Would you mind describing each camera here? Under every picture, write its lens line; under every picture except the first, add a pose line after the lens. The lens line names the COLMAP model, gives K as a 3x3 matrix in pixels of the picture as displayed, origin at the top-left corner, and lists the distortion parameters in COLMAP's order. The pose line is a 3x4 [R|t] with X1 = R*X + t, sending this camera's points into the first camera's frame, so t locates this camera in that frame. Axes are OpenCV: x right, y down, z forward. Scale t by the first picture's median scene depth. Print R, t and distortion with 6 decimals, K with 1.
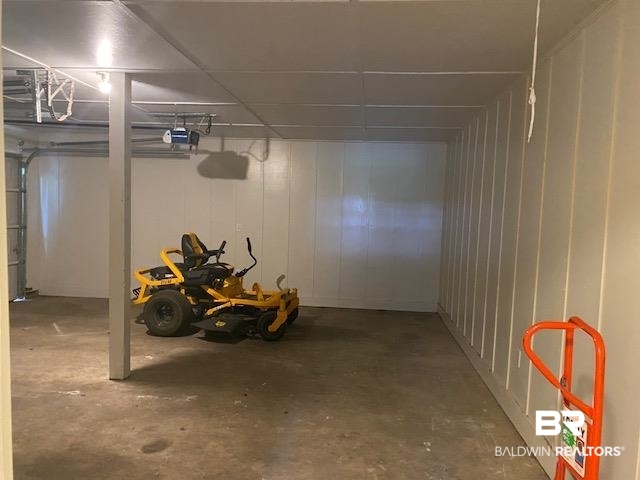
lens RADIAL K [[485.6, 0, 320.3], [0, 485.6, 240.7], [0, 0, 1]] dist [0.025607, -0.025600]
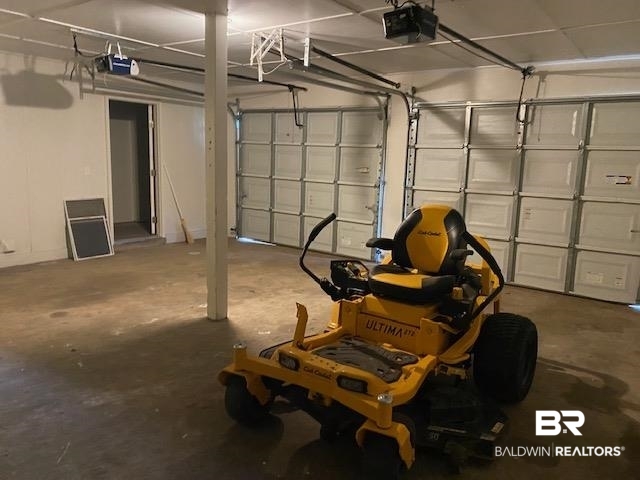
lens RADIAL K [[485.6, 0, 319.9], [0, 485.6, 238.9], [0, 0, 1]] dist [0.025607, -0.025600]
pose [[-0.495279, 0.109205, -0.861843, 0.397780], [-0.095660, 0.979179, 0.179047, -0.103918], [0.863451, 0.171122, -0.474520, 1.838614]]
